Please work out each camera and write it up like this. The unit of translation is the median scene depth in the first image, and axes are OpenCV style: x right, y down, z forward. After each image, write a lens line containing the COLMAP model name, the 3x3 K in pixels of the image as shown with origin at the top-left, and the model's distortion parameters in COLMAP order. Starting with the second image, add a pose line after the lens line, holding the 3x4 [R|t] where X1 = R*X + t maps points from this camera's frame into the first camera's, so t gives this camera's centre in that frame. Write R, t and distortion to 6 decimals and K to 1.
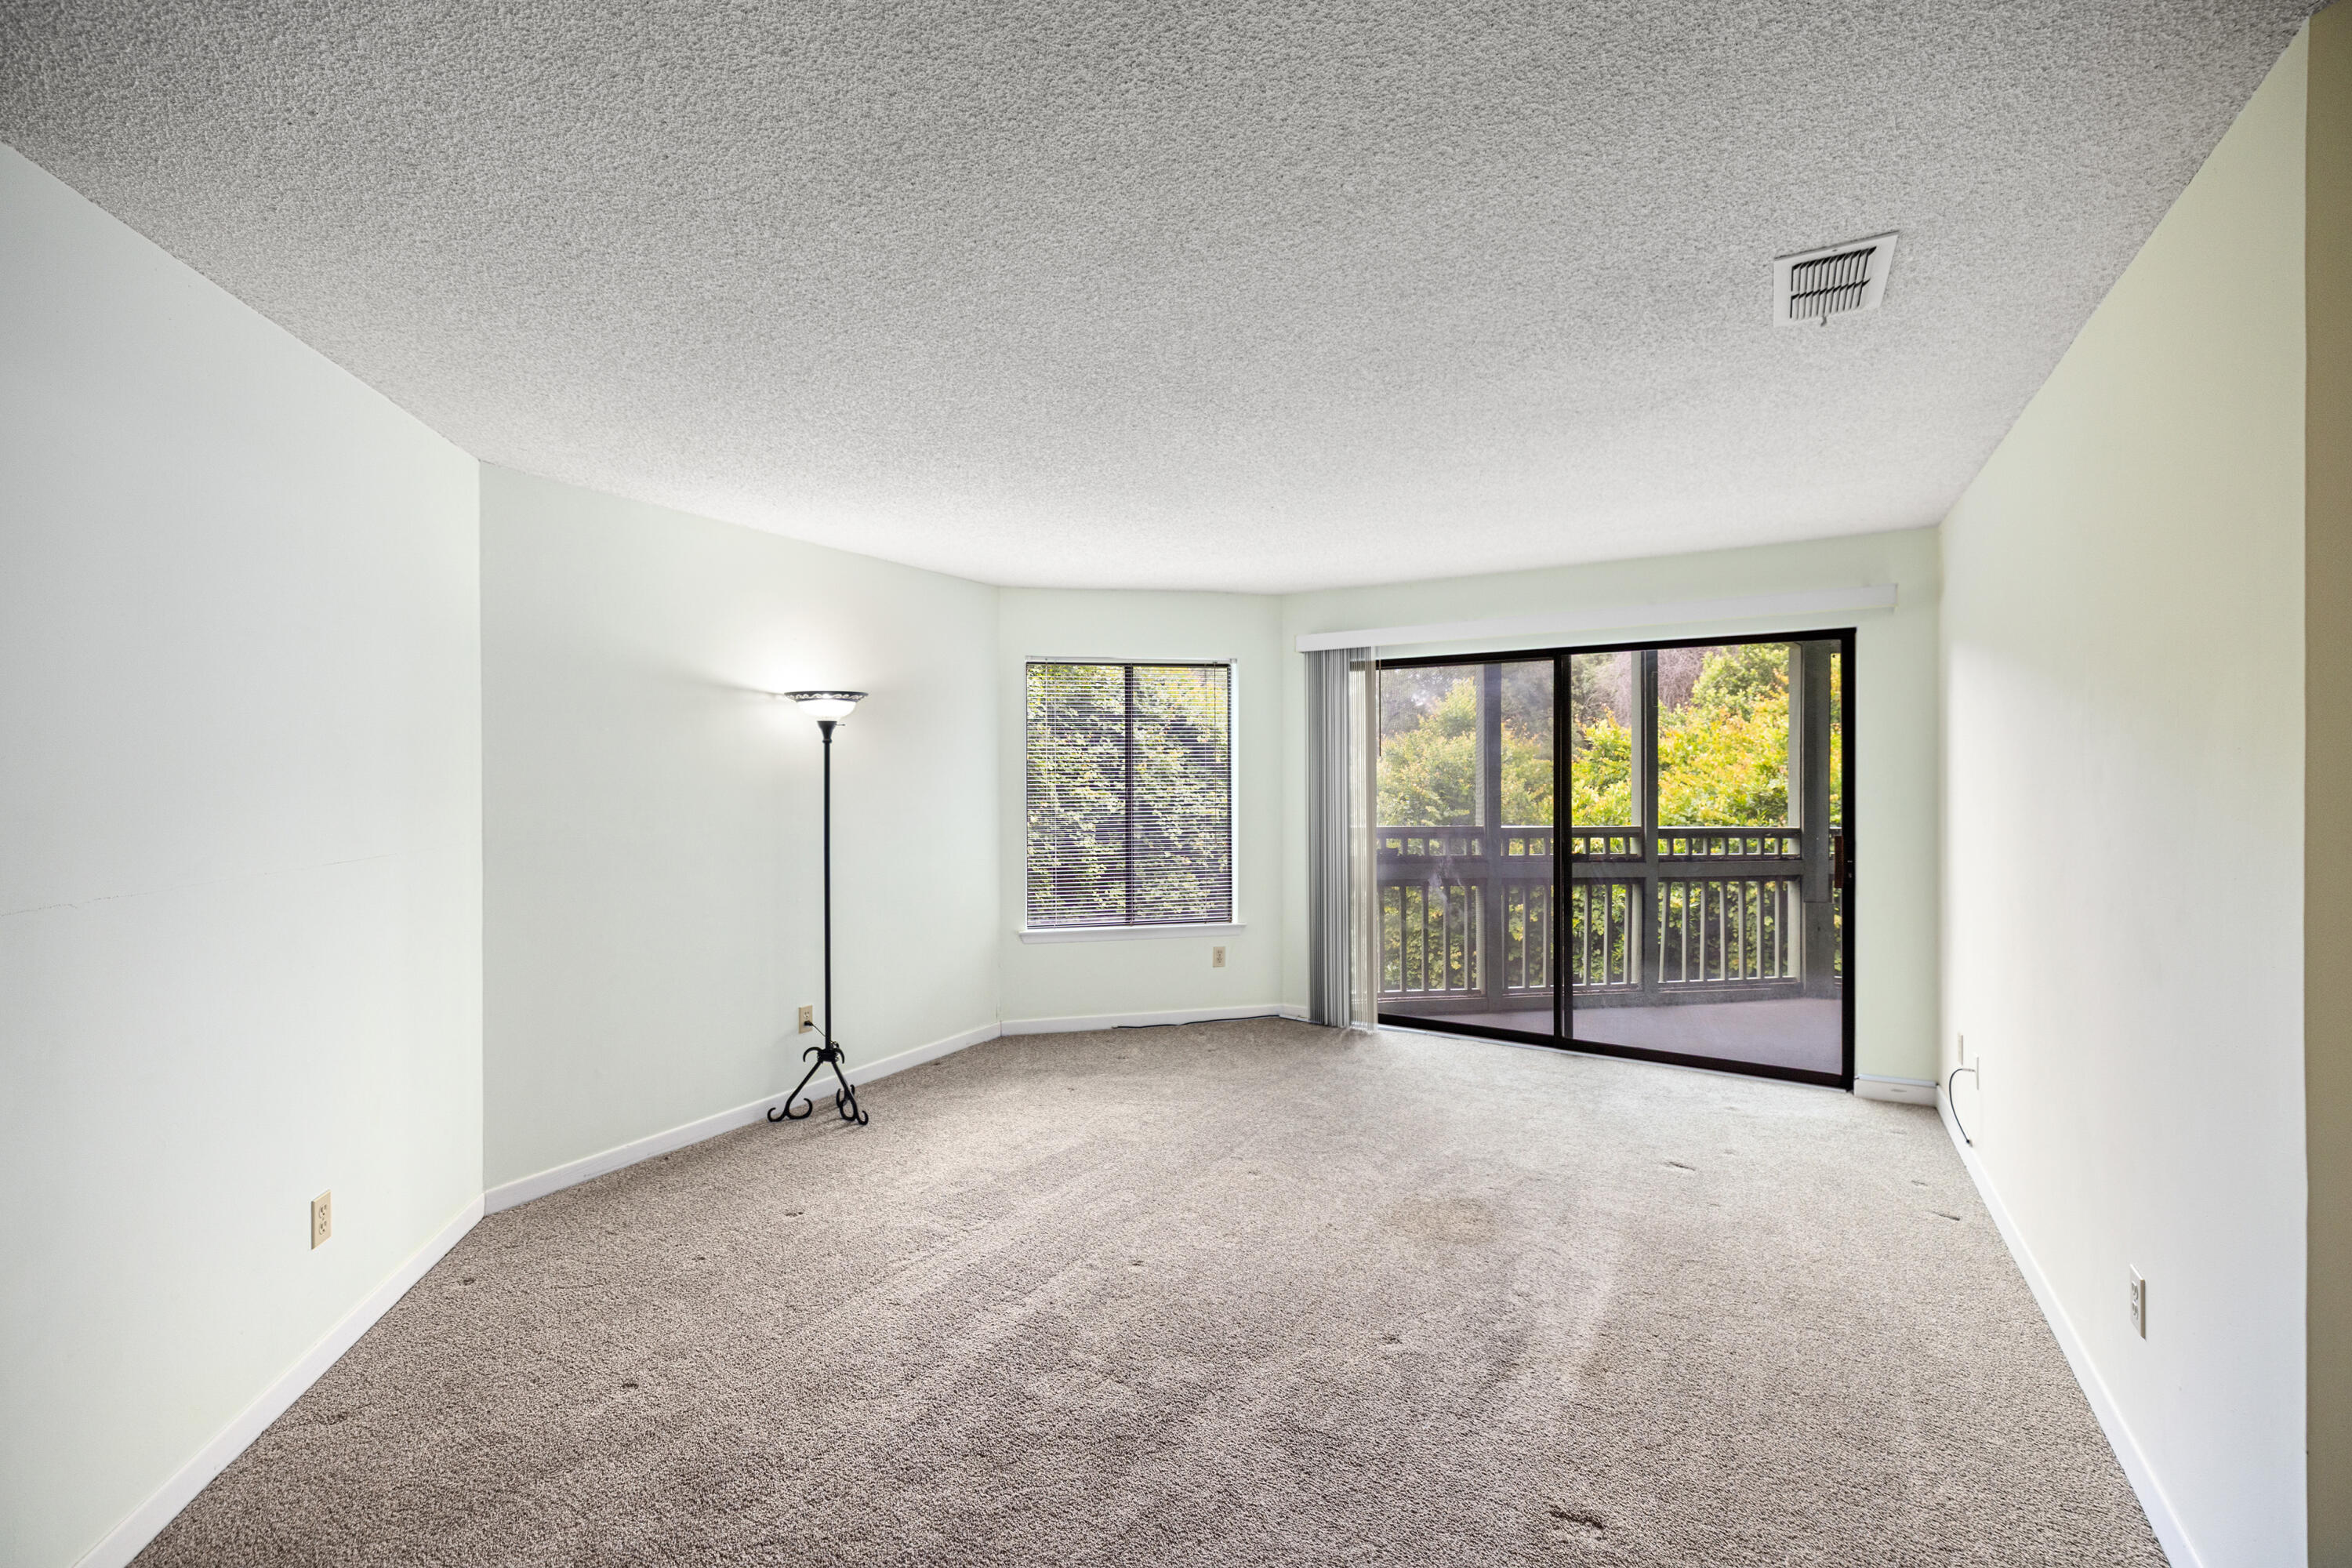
lens RADIAL K [[1009.7, 0, 1130.8], [0, 1009.7, 756.6], [0, 0, 1]] dist [0.002265, 0.000241]
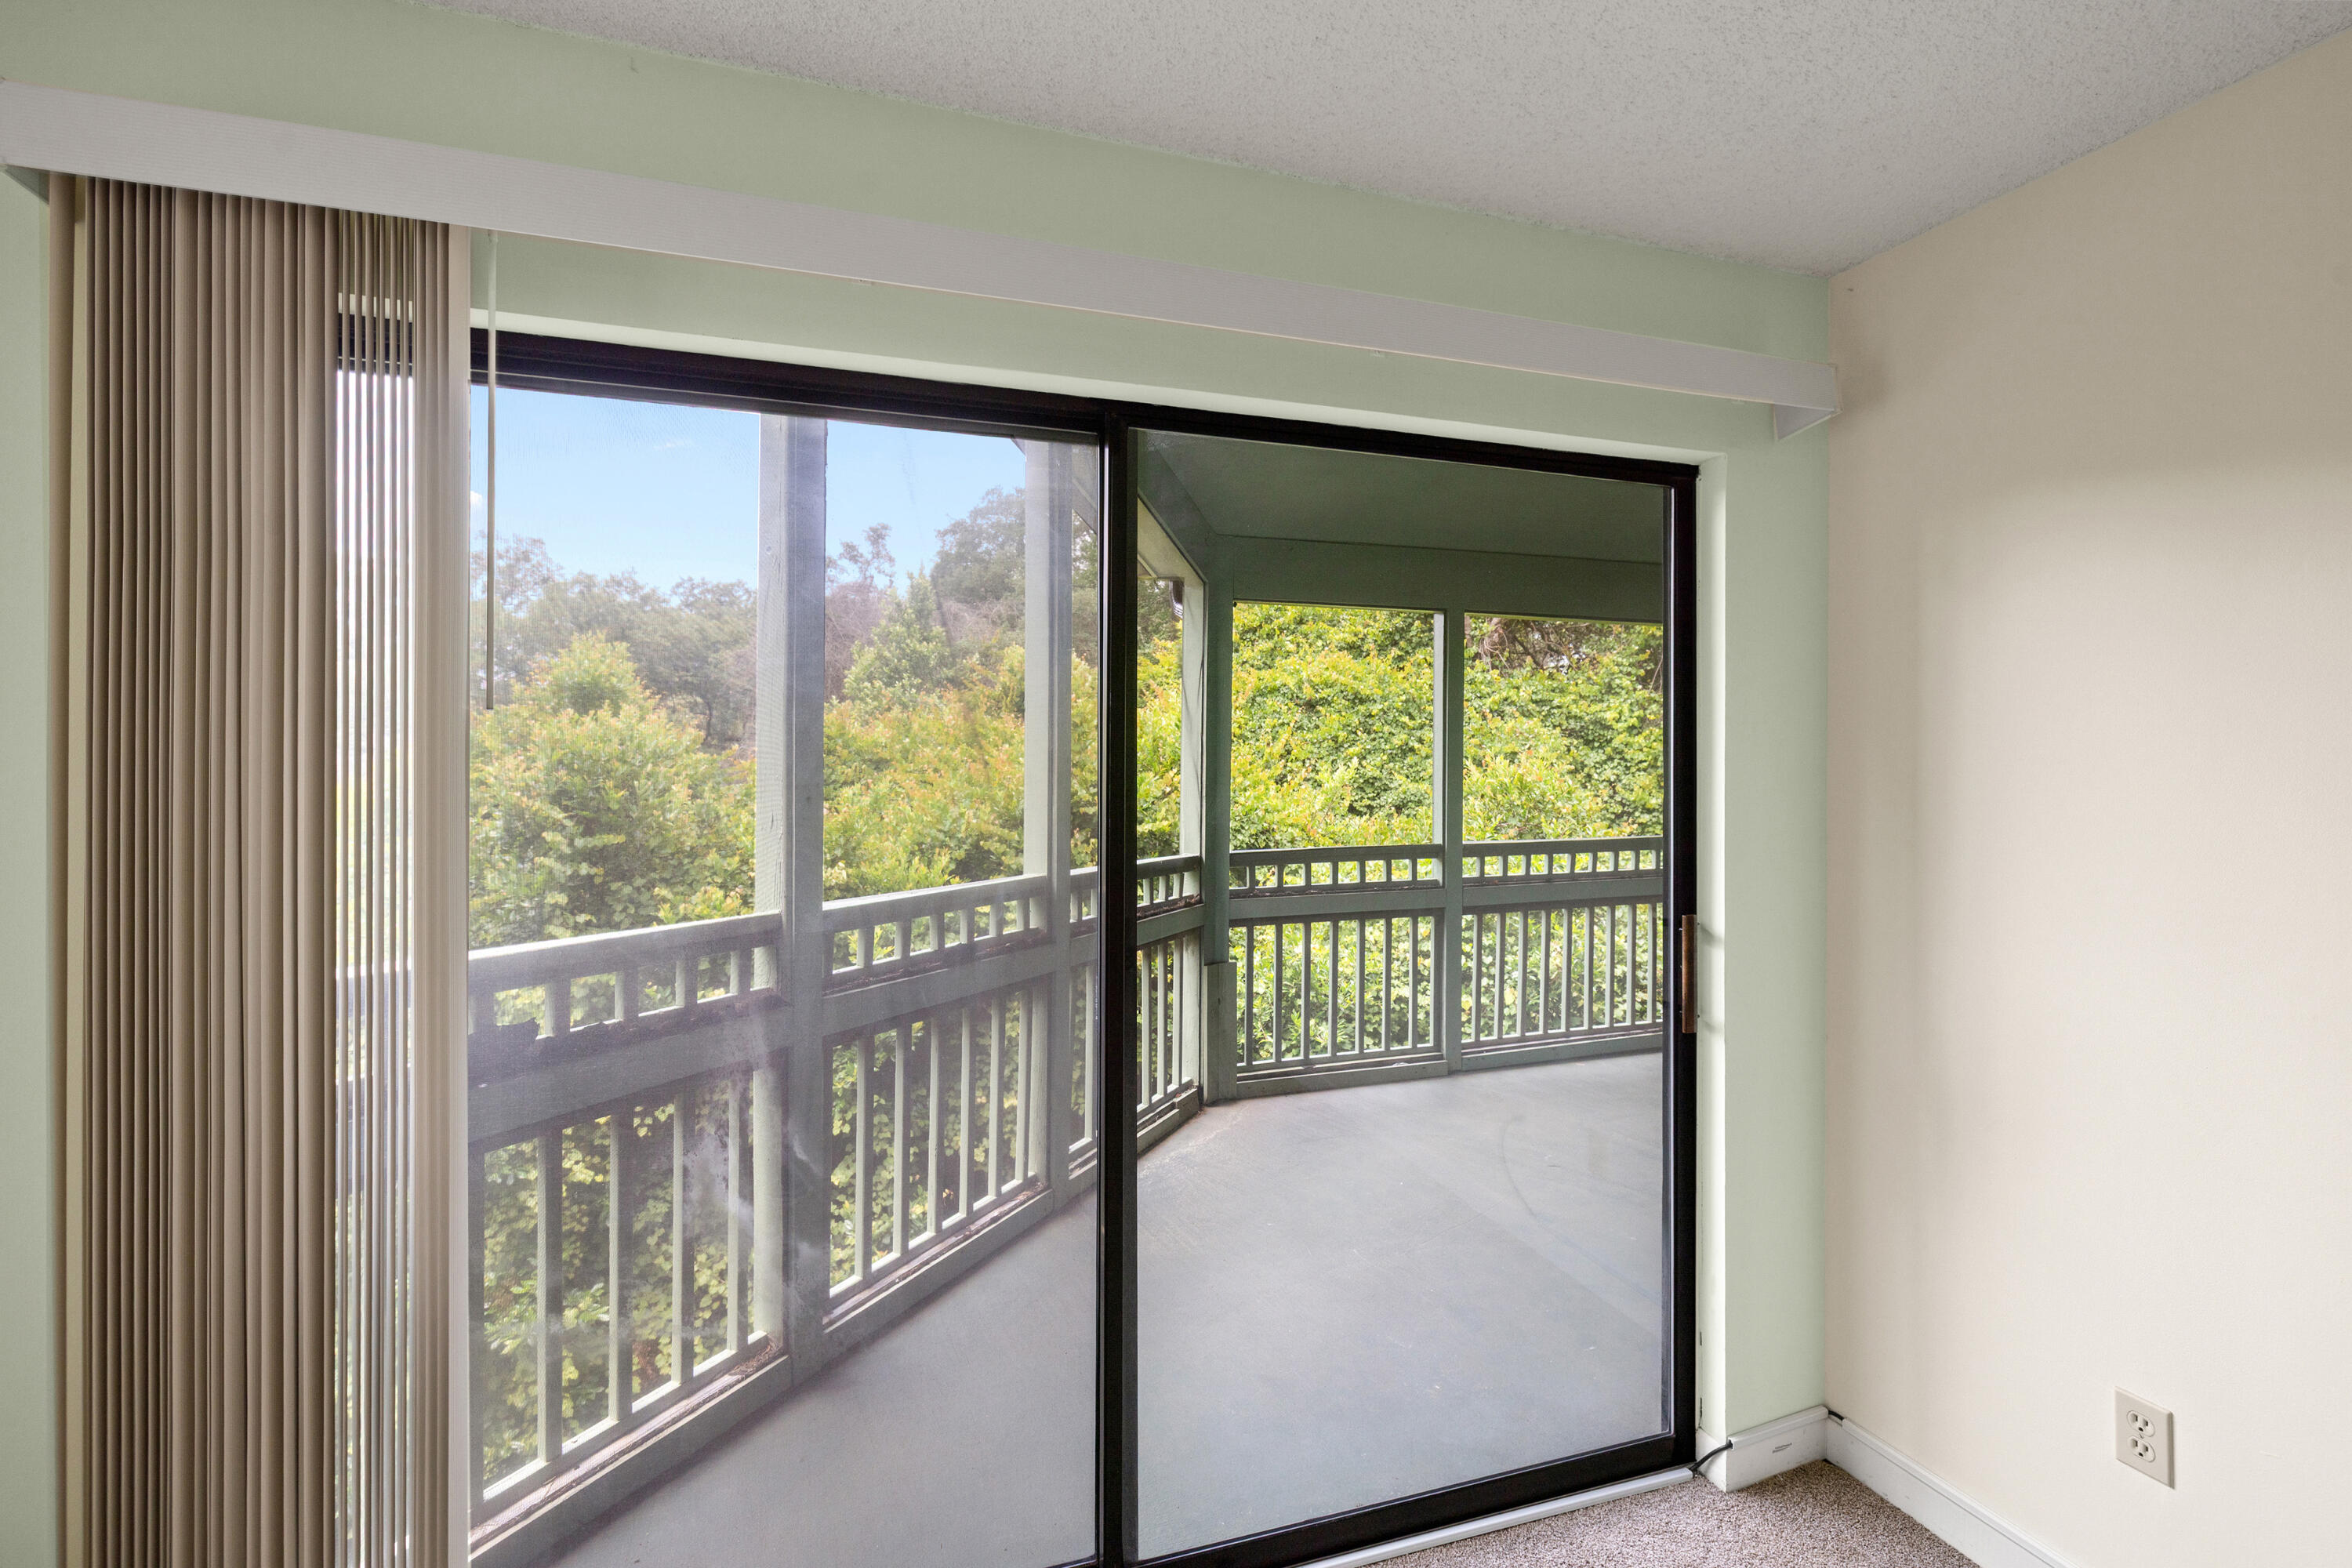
lens RADIAL K [[1033.0, 0, 1181.9], [0, 1033.0, 768.8], [0, 0, 1]] dist [0.000936, 0.000003]
pose [[0.644105, 0.001195, 0.764936, 0.160218], [-0.011559, 0.999900, 0.008171, 0.010331], [-0.764850, -0.014105, 0.644054, 0.694087]]
